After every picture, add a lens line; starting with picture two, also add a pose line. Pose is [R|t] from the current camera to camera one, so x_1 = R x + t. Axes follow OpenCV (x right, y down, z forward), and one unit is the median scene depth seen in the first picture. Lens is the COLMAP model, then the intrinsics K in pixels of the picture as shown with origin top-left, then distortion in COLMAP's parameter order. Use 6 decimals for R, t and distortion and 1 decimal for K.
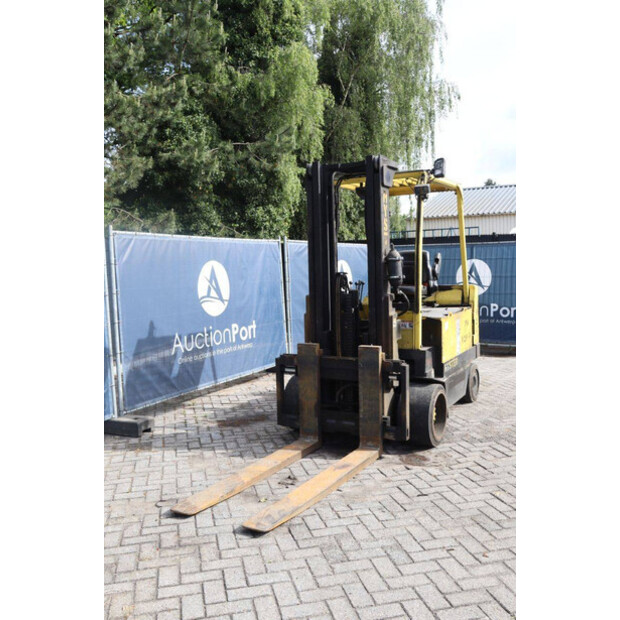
lens RADIAL K [[603.2, 0, 310.0], [0, 603.2, 310.0], [0, 0, 1]] dist [-0.075235, 0.017364]
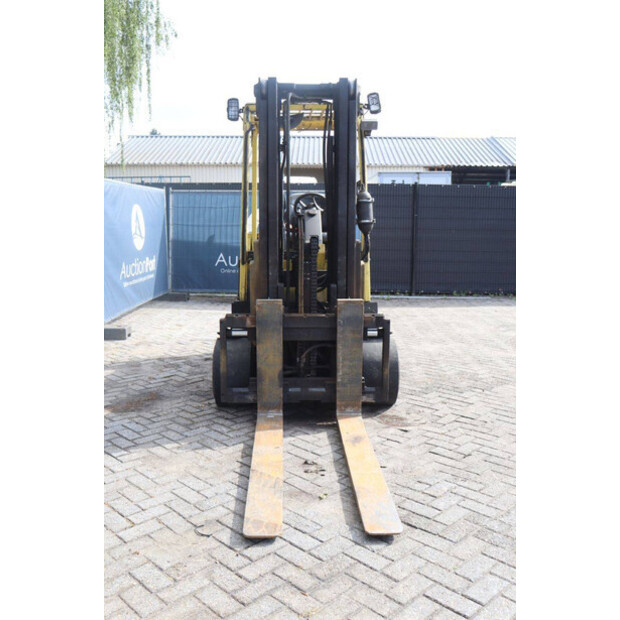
lens RADIAL K [[615.4, 0, 310.0], [0, 615.4, 310.0], [0, 0, 1]] dist [-0.108768, 0.163894]
pose [[0.854638, -0.048593, 0.516945, -0.401876], [0.009382, 0.996894, 0.078198, 0.004742], [-0.519139, -0.061981, 0.852439, 0.263716]]
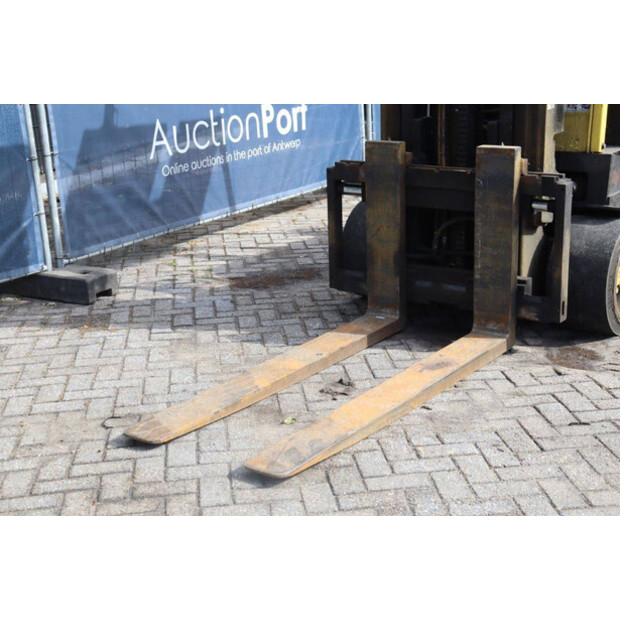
lens RADIAL K [[1044.7, 0, 310.0], [0, 1044.7, 310.0], [0, 0, 1]] dist [0.146430, 0.102957]
pose [[0.993728, 0.024122, -0.109193, 0.038029], [-0.000200, 0.976839, 0.213975, 0.002042], [0.111826, -0.212611, 0.970717, 0.047875]]
